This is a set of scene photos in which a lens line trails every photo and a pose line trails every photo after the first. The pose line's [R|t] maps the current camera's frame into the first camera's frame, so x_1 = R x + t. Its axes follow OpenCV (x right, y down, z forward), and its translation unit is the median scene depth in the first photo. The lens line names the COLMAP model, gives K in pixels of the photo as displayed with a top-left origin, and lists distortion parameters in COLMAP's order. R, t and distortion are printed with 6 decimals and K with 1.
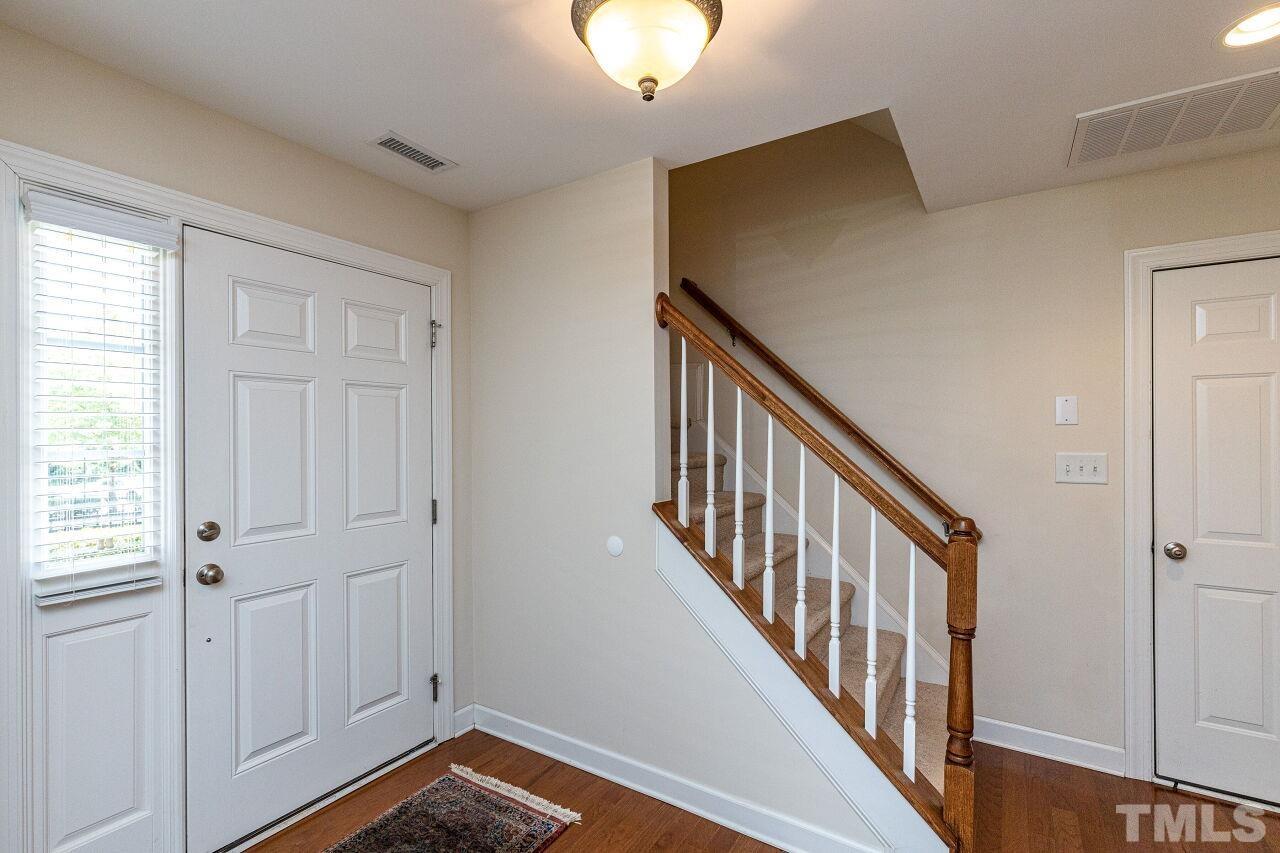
lens RADIAL K [[579.8, 0, 642.4], [0, 579.8, 426.2], [0, 0, 1]] dist [0.004244, -0.003265]
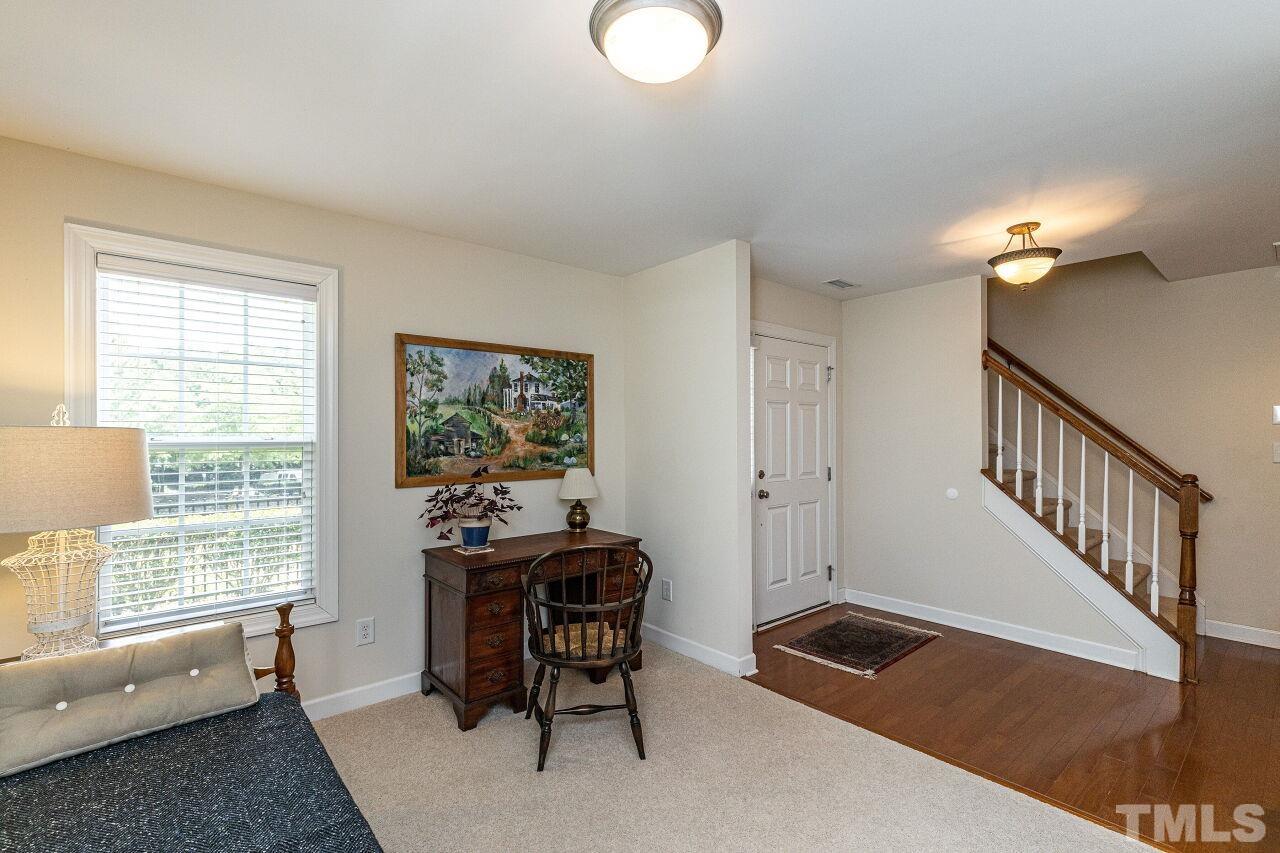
lens RADIAL K [[579.8, 0, 635.4], [0, 579.8, 431.4], [0, 0, 1]] dist [0.004244, -0.003265]
pose [[0.963525, 0.005075, -0.267569, -0.522793], [-0.005144, 0.999987, 0.000443, 0.021605], [0.267568, 0.000949, 0.963538, -0.998998]]
